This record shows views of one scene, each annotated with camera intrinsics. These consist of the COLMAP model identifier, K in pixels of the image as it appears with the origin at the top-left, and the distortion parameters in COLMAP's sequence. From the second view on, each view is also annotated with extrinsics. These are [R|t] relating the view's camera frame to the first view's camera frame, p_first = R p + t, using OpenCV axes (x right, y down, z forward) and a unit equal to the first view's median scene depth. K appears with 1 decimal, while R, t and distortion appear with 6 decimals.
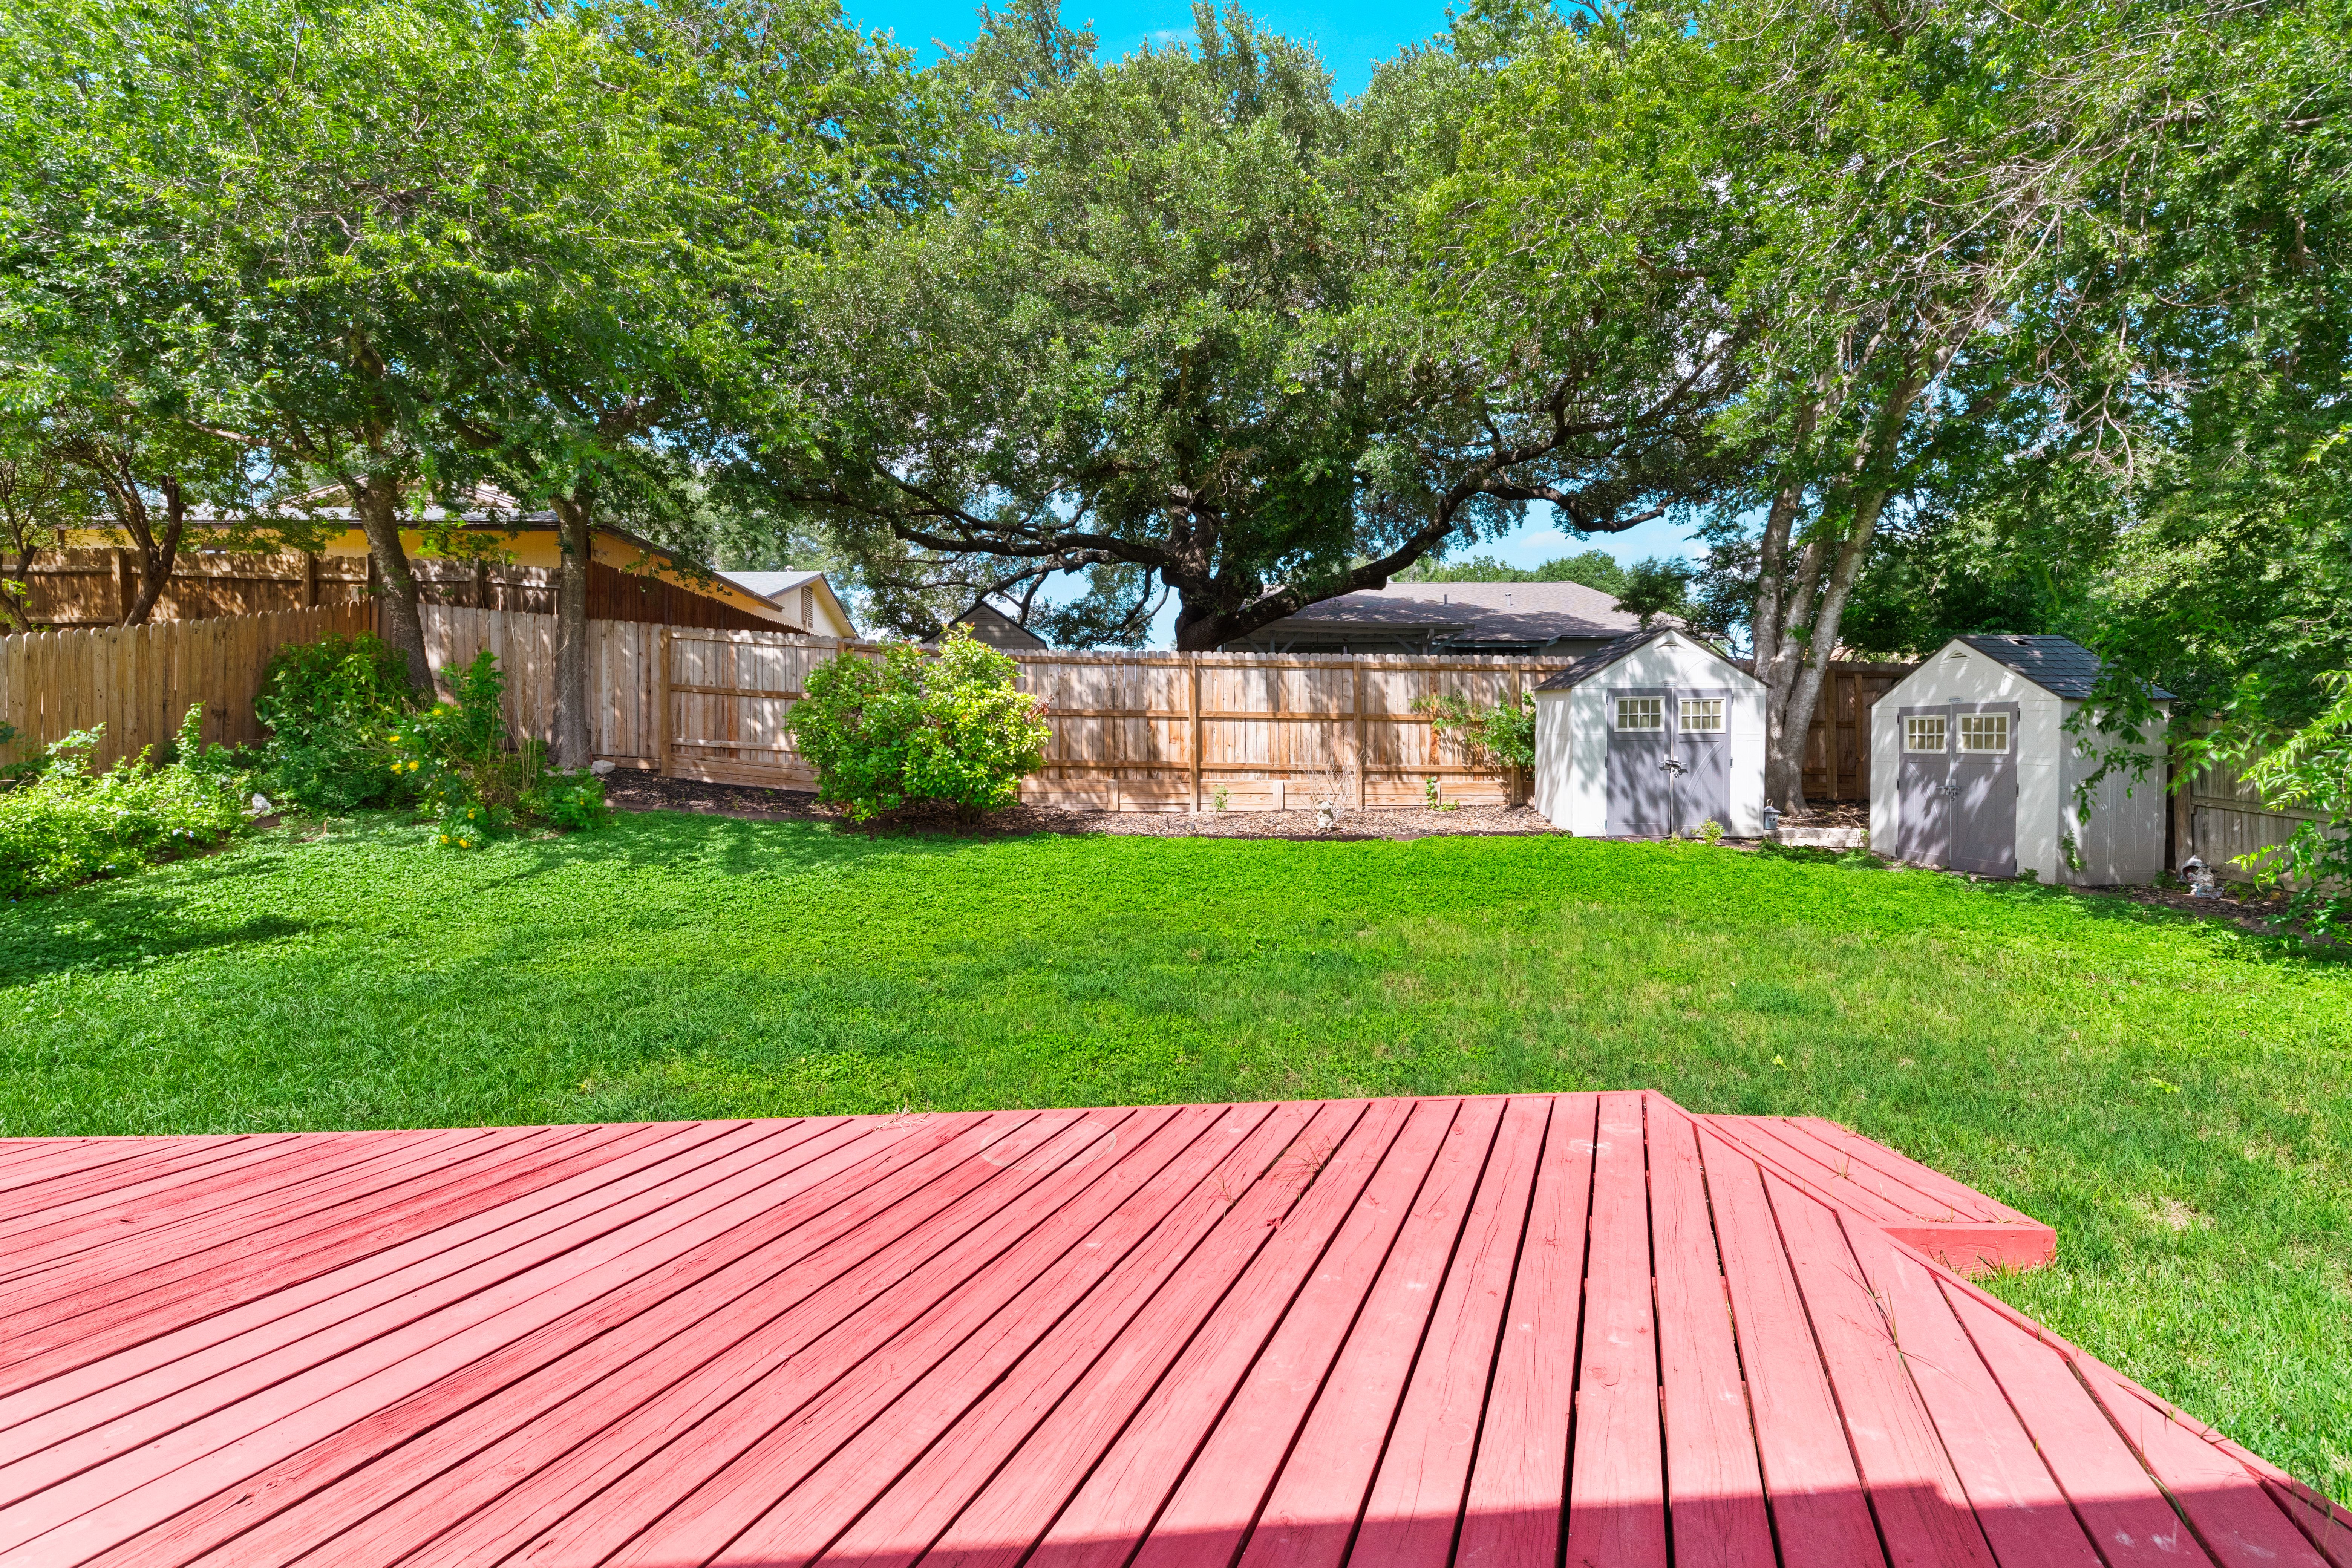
lens RADIAL K [[1006.7, 0, 1184.6], [0, 1006.7, 772.0], [0, 0, 1]] dist [0.000934, -0.004291]
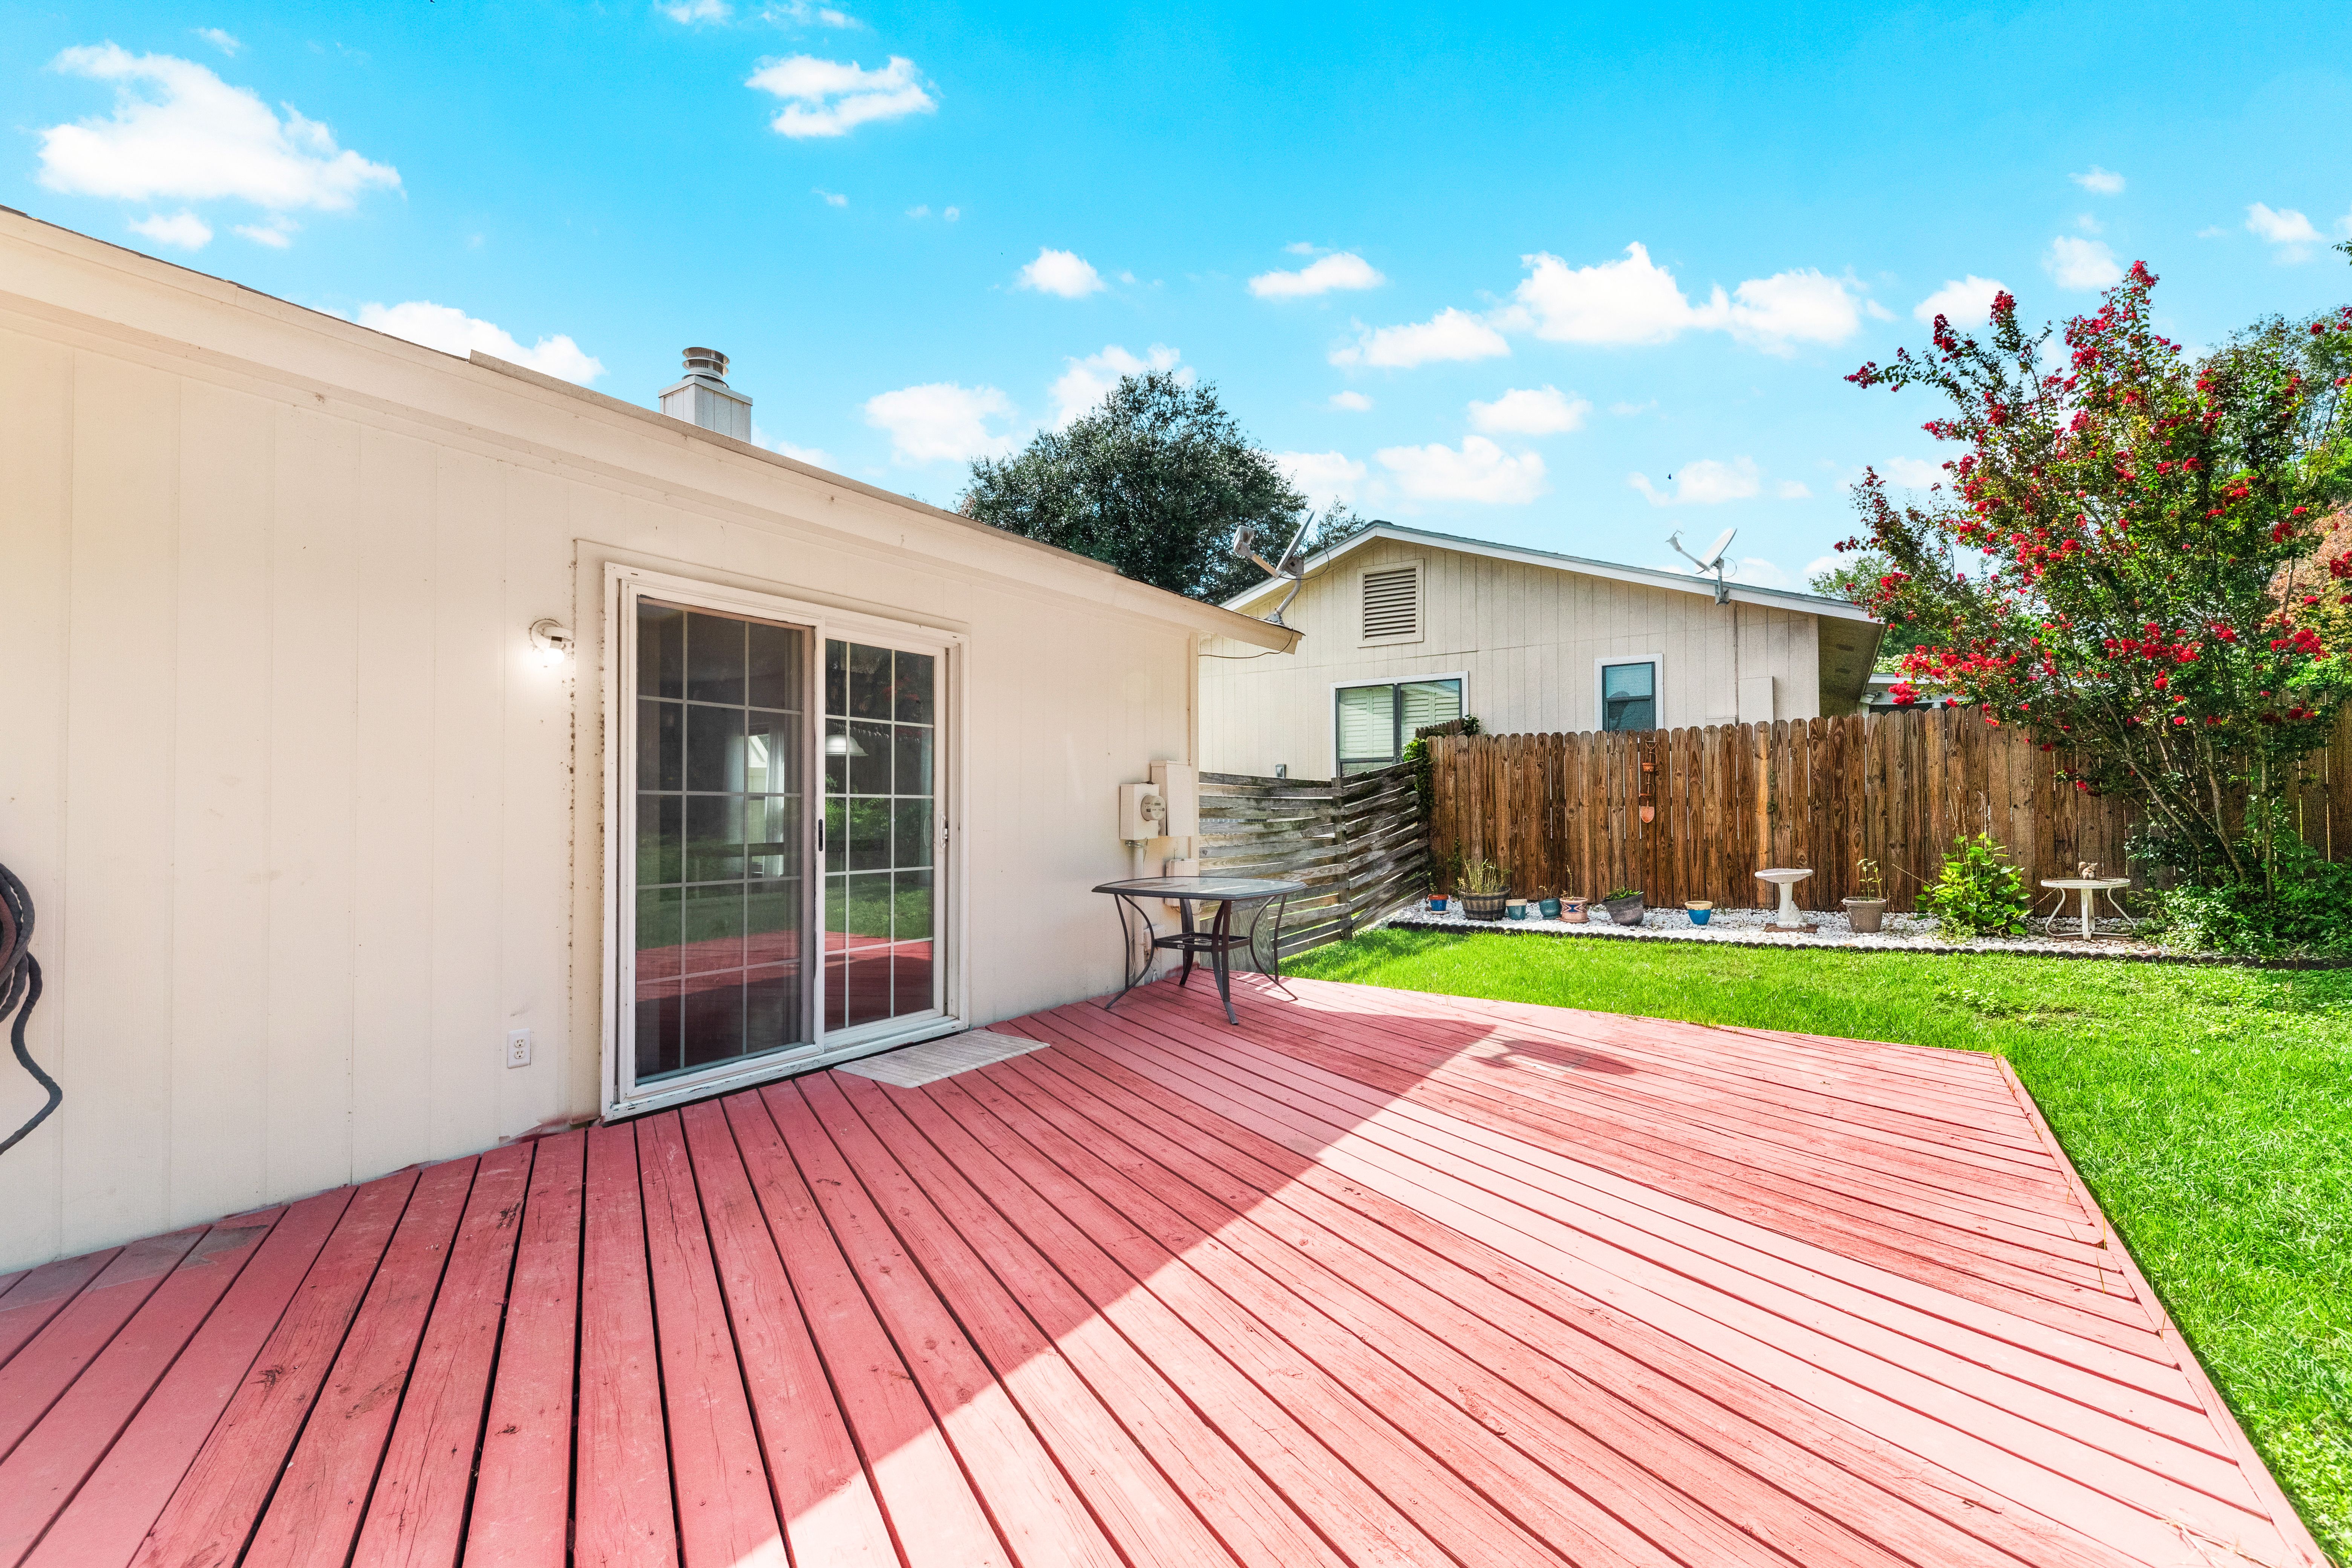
lens RADIAL K [[966.6, 0, 1169.4], [0, 966.6, 818.8], [0, 0, 1]] dist [0.005982, -0.000005]
pose [[-0.586679, 0.025312, -0.809424, 0.108470], [0.016727, 0.999677, 0.019137, 0.001323], [0.809647, -0.002311, -0.586913, 0.286519]]
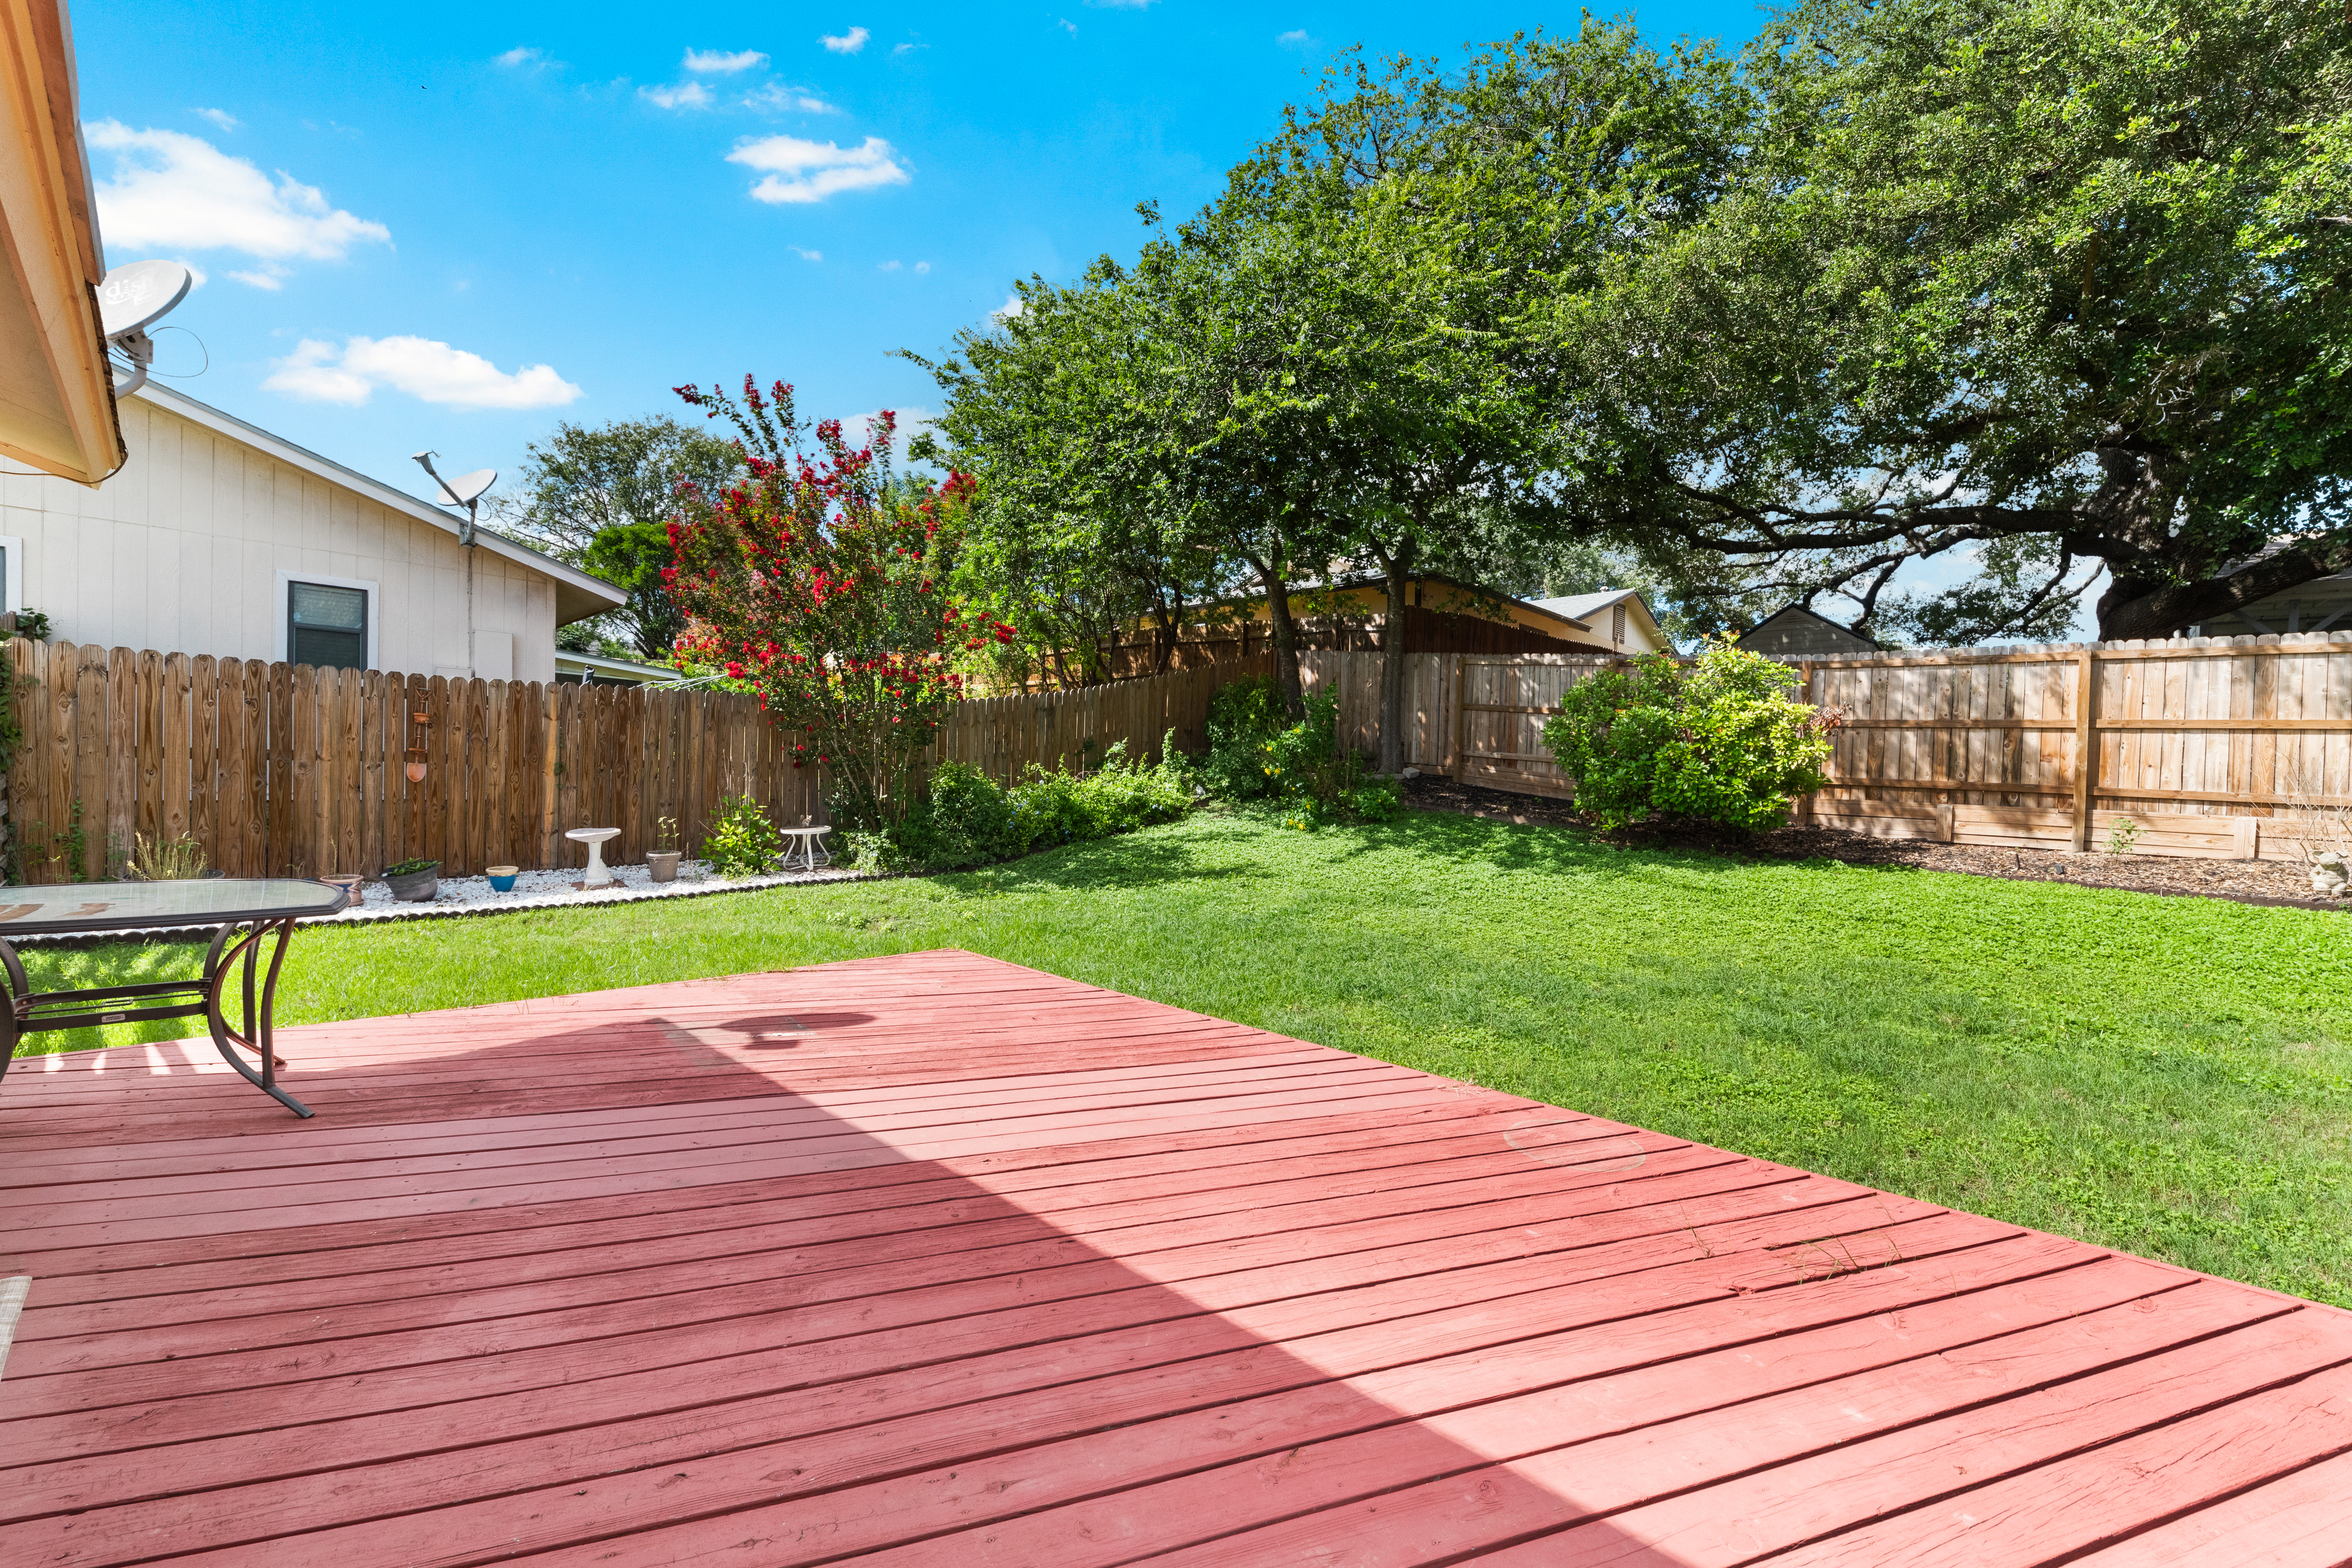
lens RADIAL K [[934.8, 0, 1171.3], [0, 934.8, 797.4], [0, 0, 1]] dist [0.010796, -0.005552]
pose [[0.678495, 0.044846, -0.733235, 0.085782], [-0.032595, 0.998990, 0.030938, -0.001588], [0.733882, 0.002908, 0.679271, 0.011443]]
